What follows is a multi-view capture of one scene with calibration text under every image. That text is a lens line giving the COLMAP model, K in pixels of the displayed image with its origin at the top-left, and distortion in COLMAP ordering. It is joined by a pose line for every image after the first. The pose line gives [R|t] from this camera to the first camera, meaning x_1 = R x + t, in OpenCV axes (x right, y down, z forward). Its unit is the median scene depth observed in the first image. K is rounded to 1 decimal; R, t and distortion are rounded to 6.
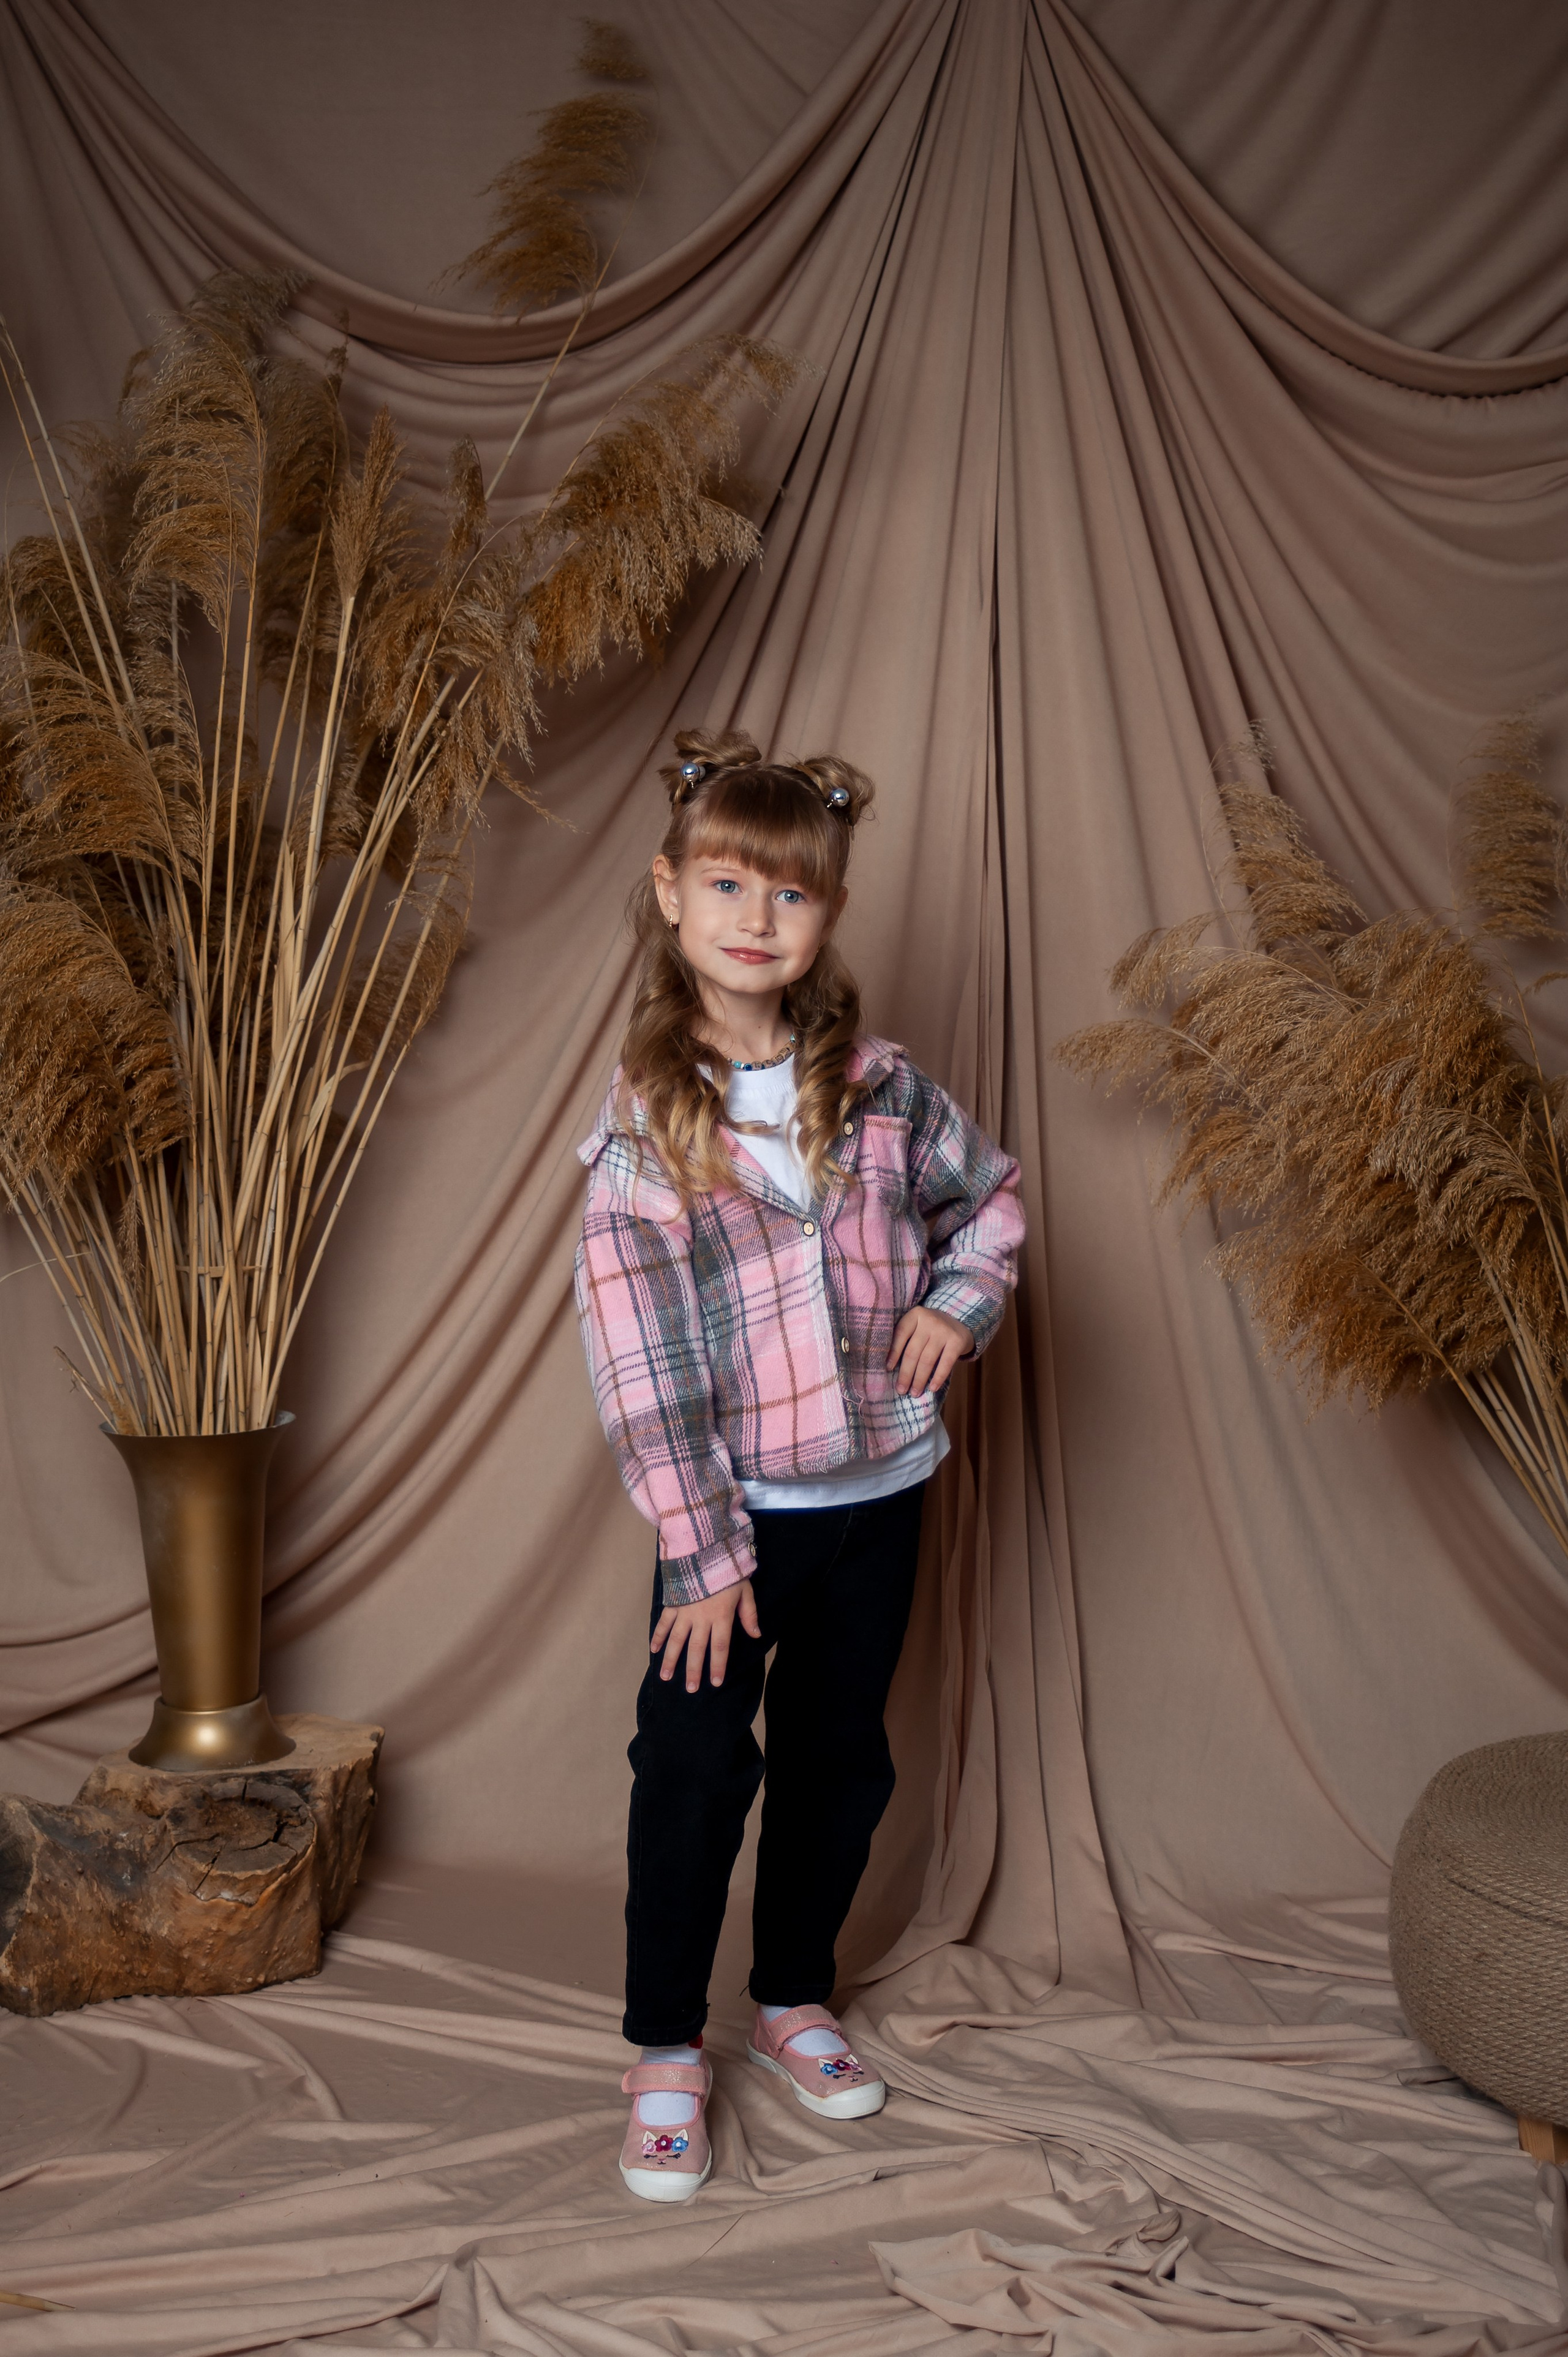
lens RADIAL K [[3423.8, 0, 784.0], [0, 3423.8, 1178.5], [0, 0, 1]] dist [-0.037606, -0.077125]
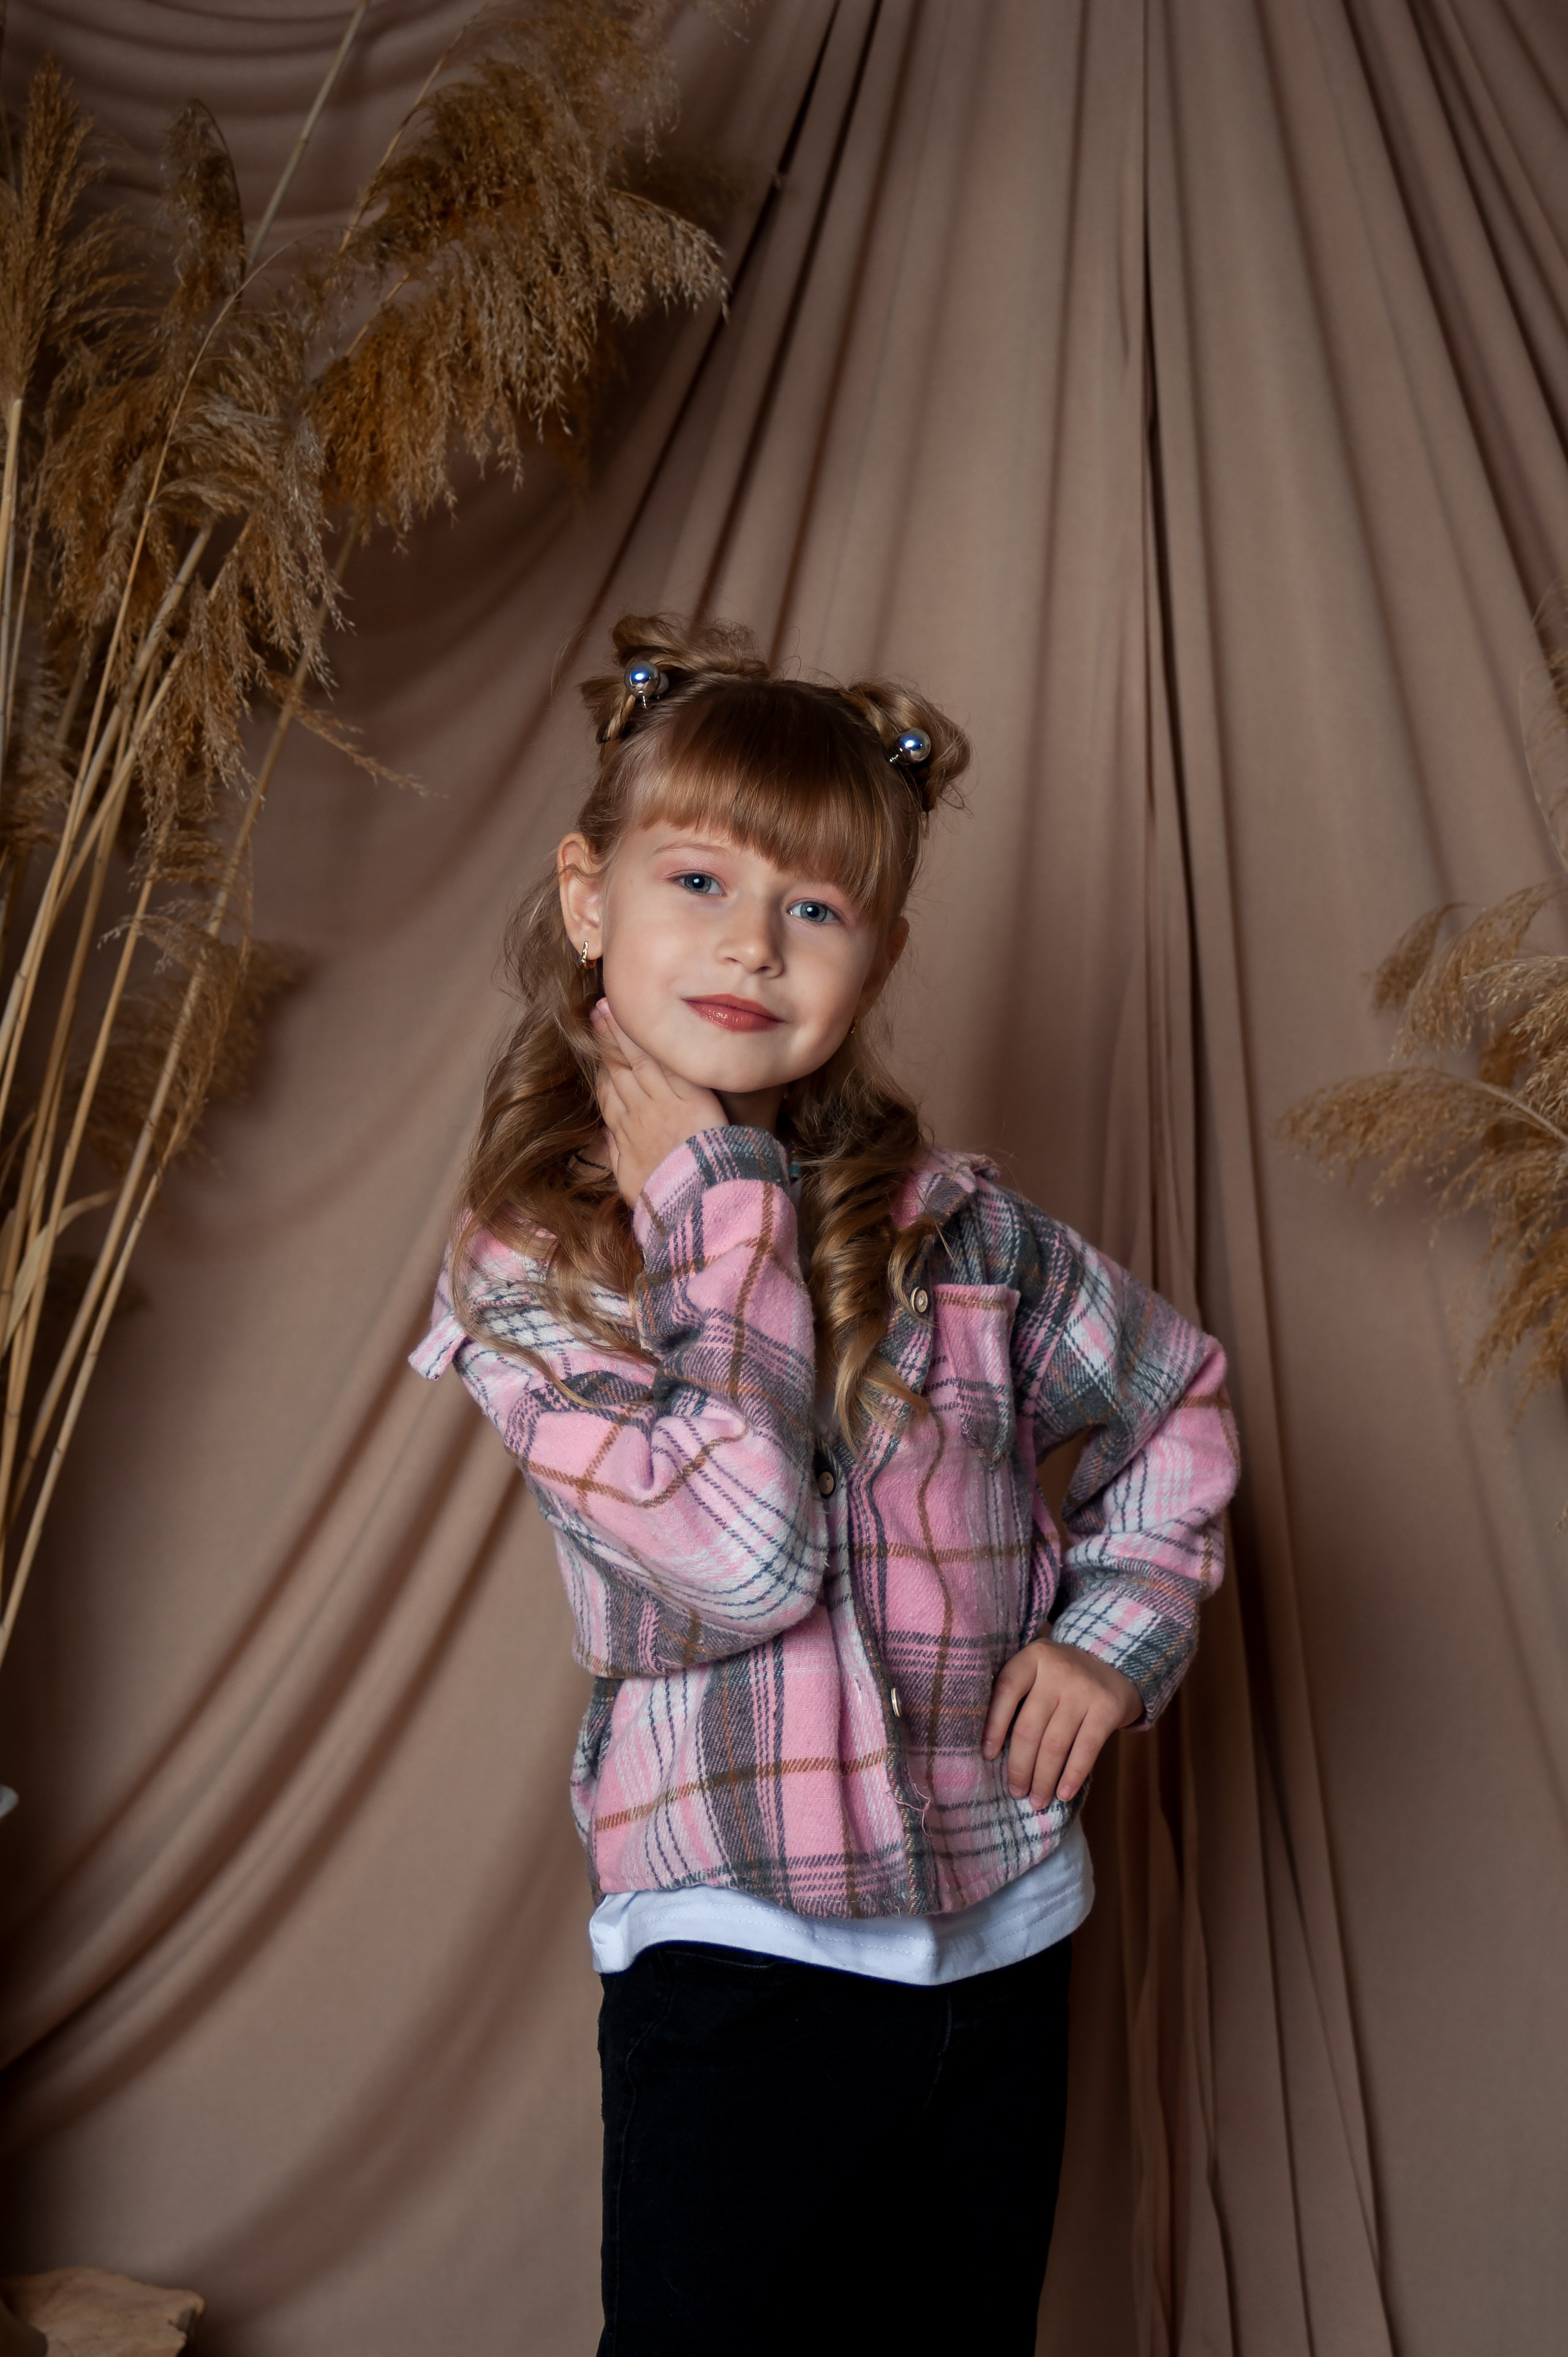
lens RADIAL K [[4058.4, 0, 824.4], [0, 4058.4, 1176.7], [0, 0, 1]] dist [0.040131, -0.029573]
pose [[0.998310, -0.043916, -0.038061, 0.028796], [0.045149, 0.998462, 0.032162, -0.056526], [0.036590, -0.033826, 0.998758, 0.323003]]
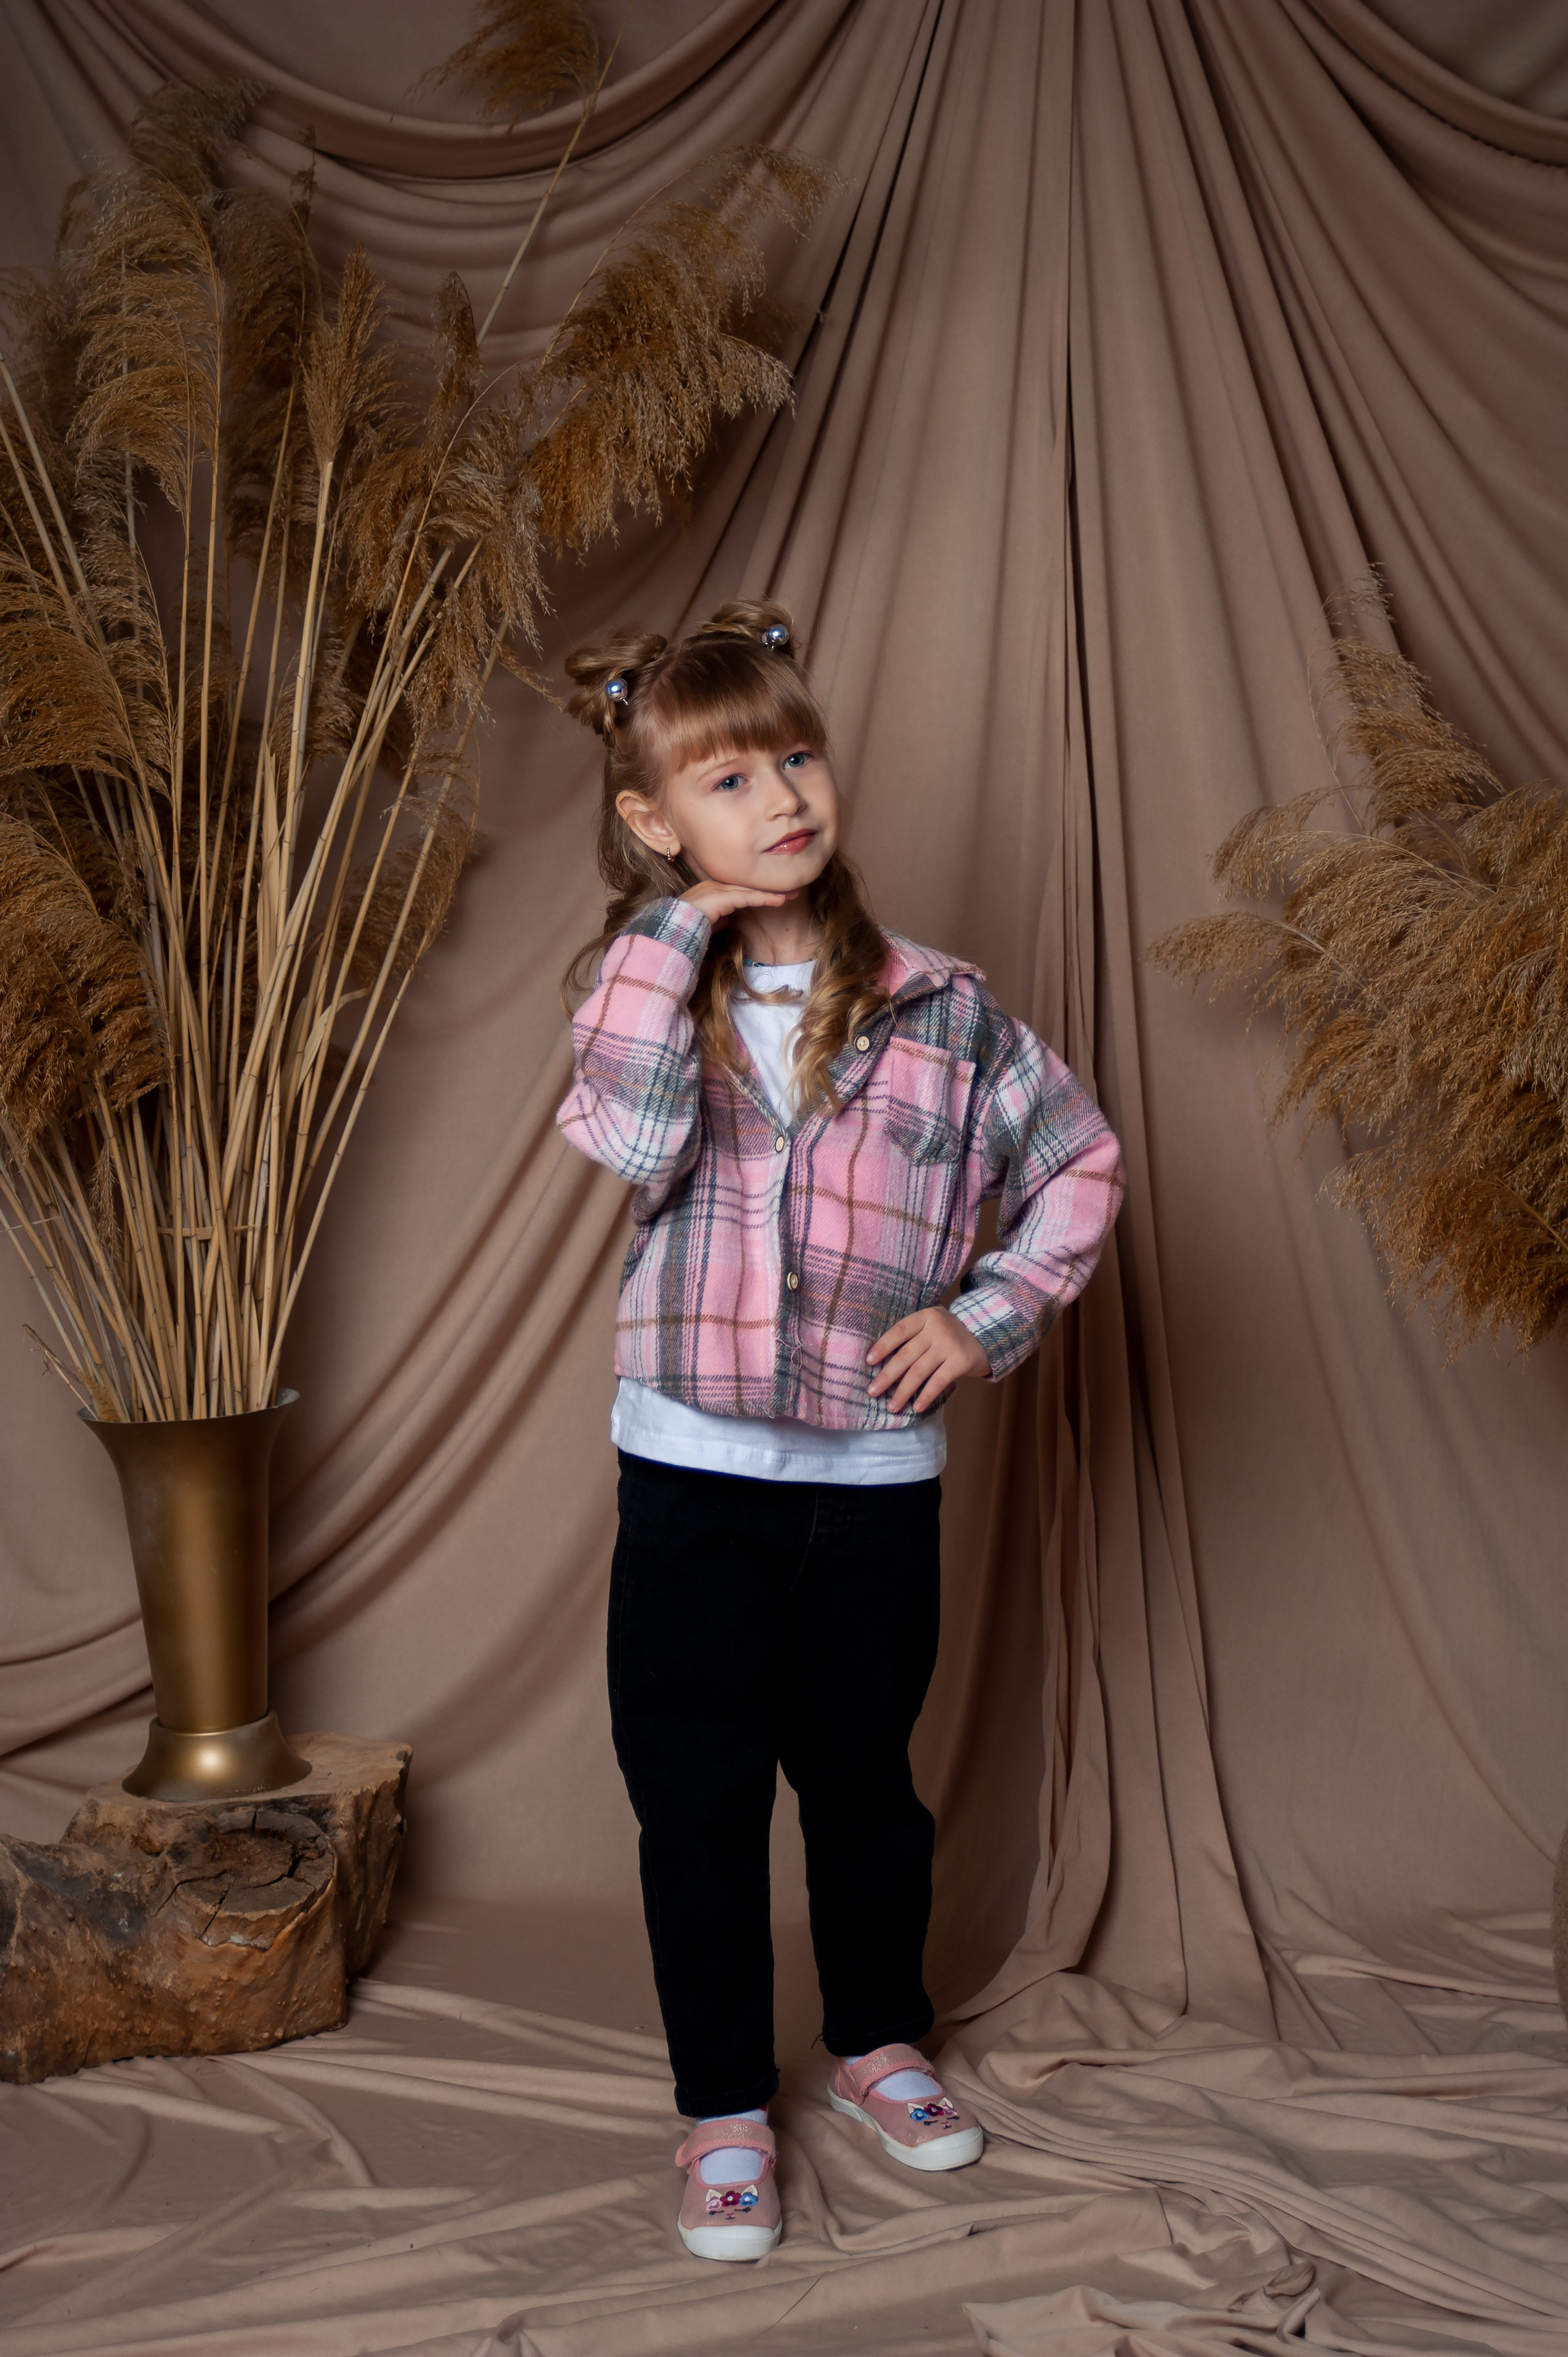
lens RADIAL K [[4267.8, 0, 811.8], [0, 4267.8, 1142.6], [0, 0, 1]] dist [0.061465, -0.199739]
pose [[0.999139, -0.031527, -0.026956, 0.021558], [0.031987, 0.999347, 0.016822, -0.009930], [0.026408, -0.017670, 0.999495, -0.098866]]
